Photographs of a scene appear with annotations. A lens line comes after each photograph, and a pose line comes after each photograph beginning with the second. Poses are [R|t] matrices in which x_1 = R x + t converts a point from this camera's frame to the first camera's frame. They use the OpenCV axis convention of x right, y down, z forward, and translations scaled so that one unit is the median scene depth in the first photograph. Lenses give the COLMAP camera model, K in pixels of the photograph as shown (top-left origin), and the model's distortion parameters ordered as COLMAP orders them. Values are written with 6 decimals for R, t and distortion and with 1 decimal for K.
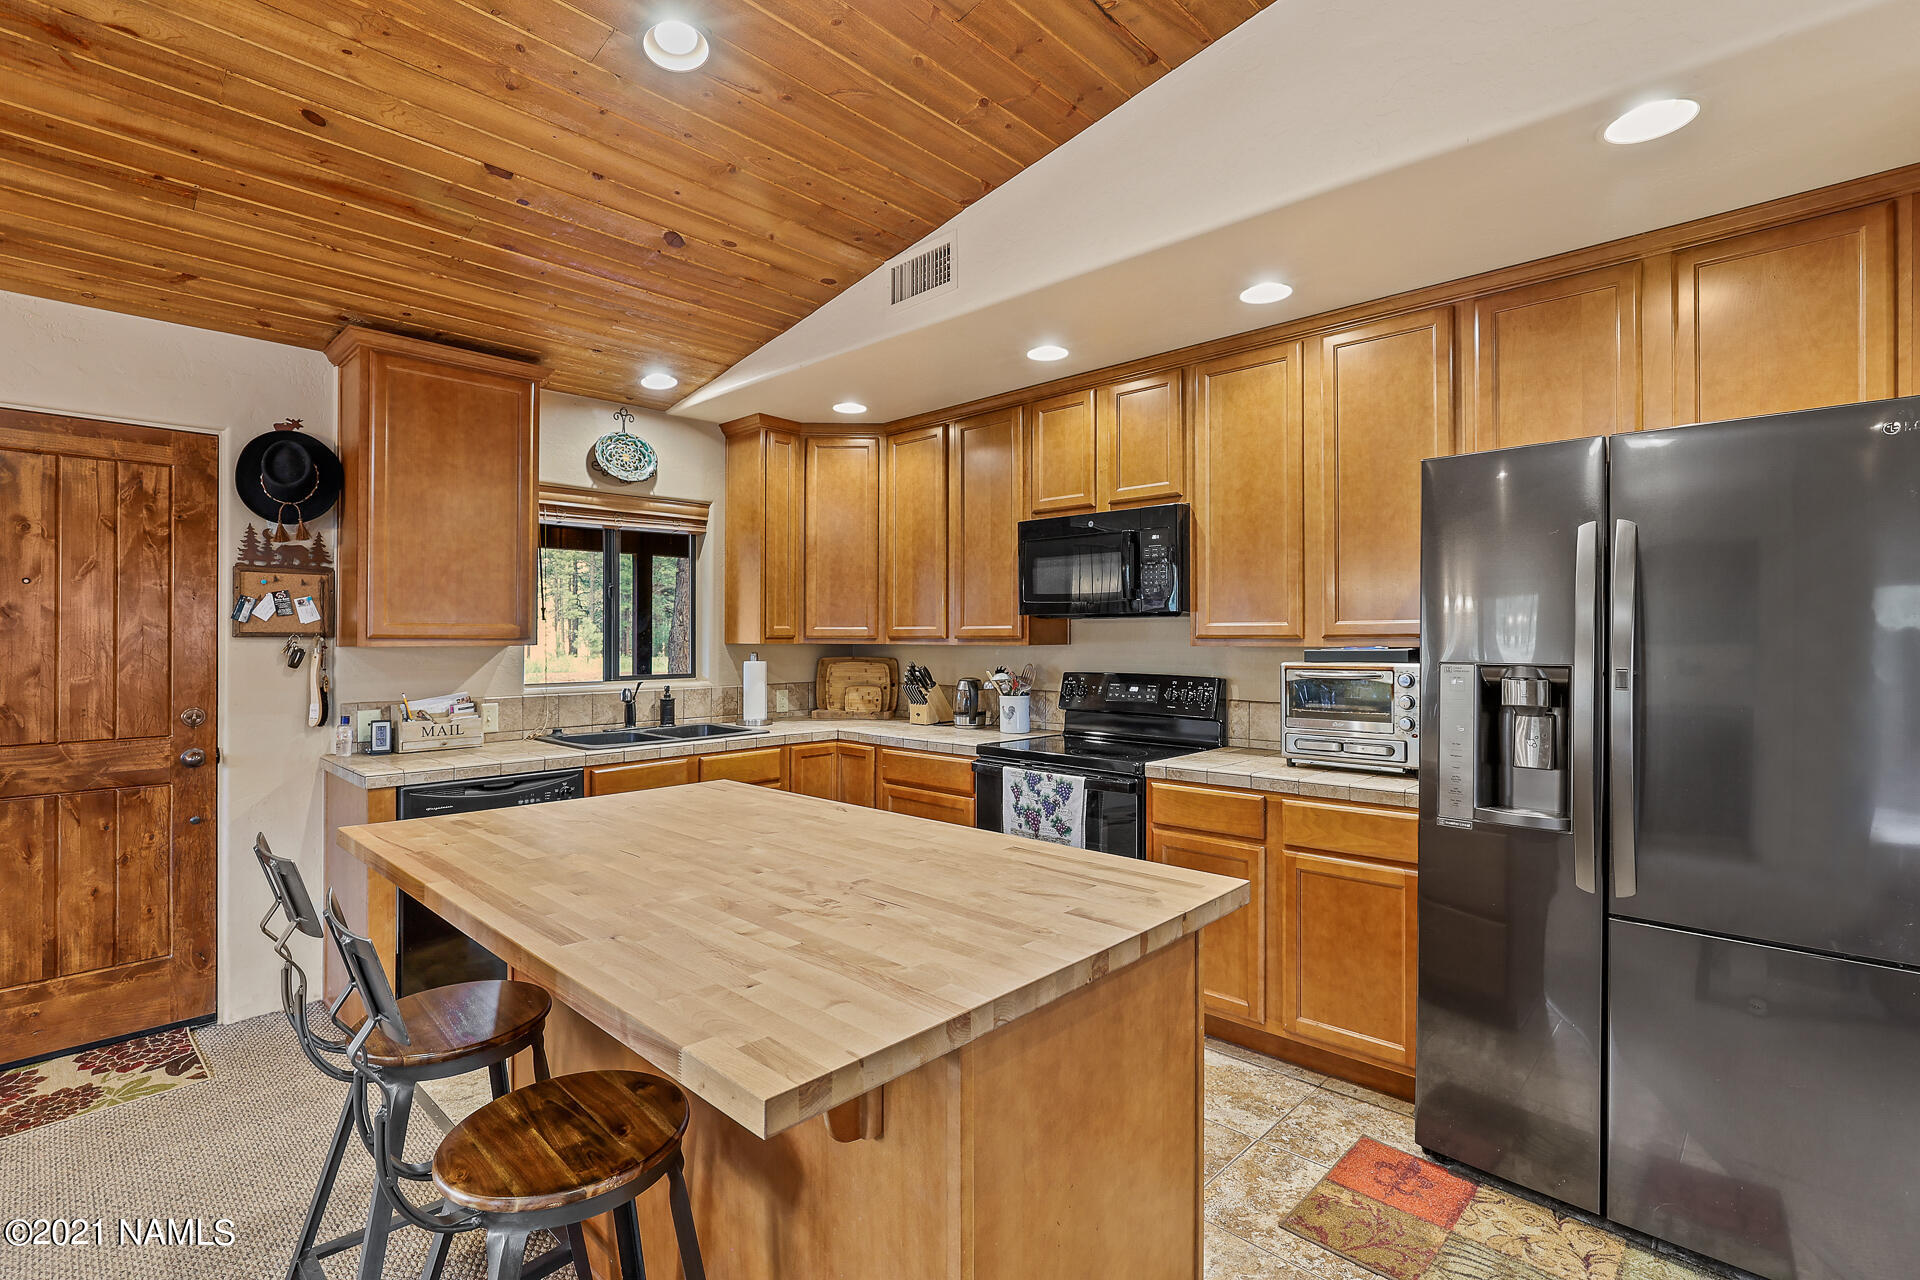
lens RADIAL K [[880.3, 0, 960.5], [0, 880.3, 634.2], [0, 0, 1]] dist [-0.001064, -0.000115]
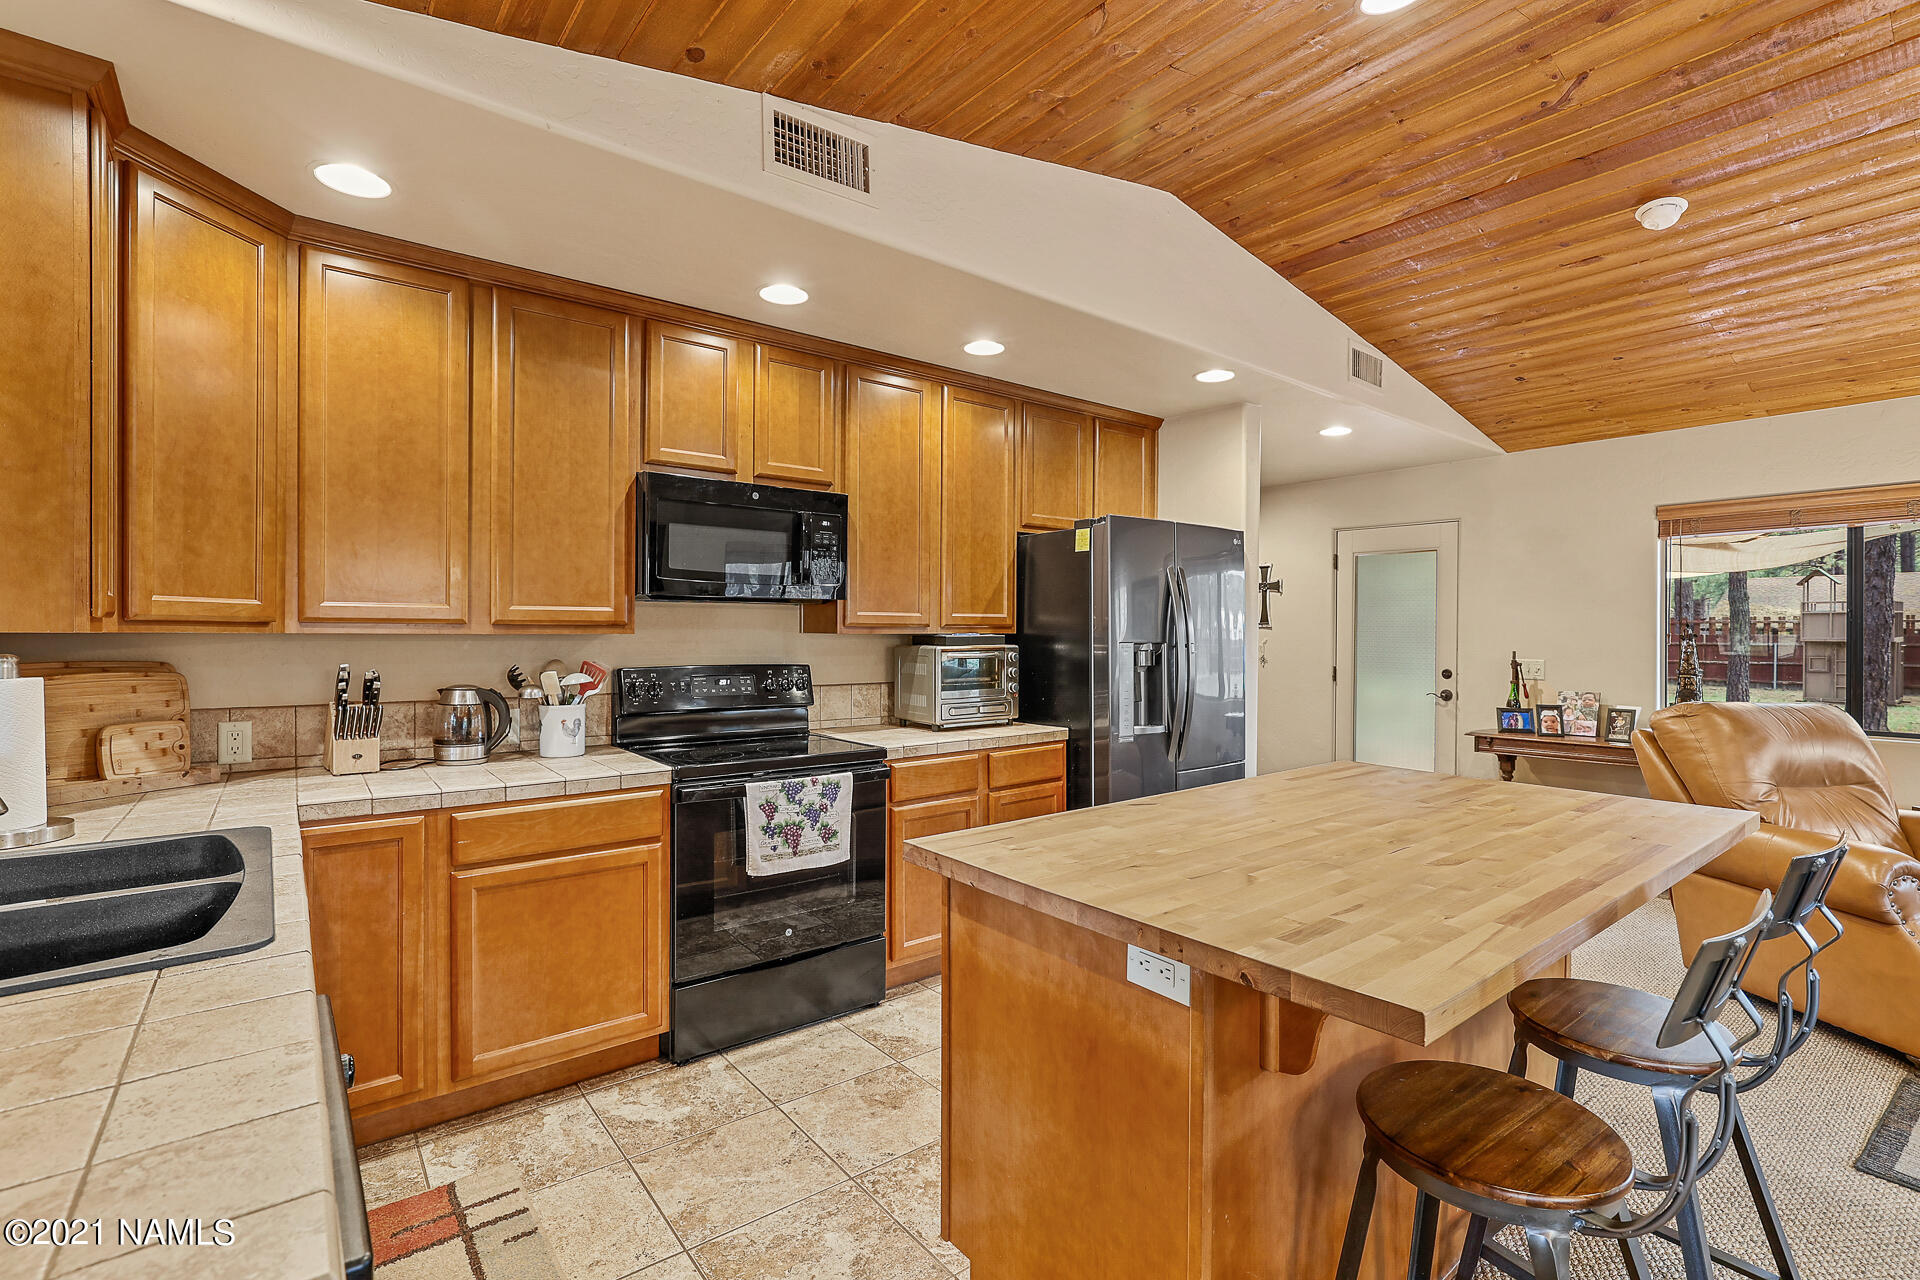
lens RADIAL K [[880.3, 0, 960.3], [0, 880.3, 638.0], [0, 0, 1]] dist [-0.001064, -0.000115]
pose [[0.144757, -0.007373, 0.989440, -0.685017], [-0.007510, 0.999935, 0.008550, 0.008094], [-0.989439, -0.008669, 0.144692, 0.657692]]
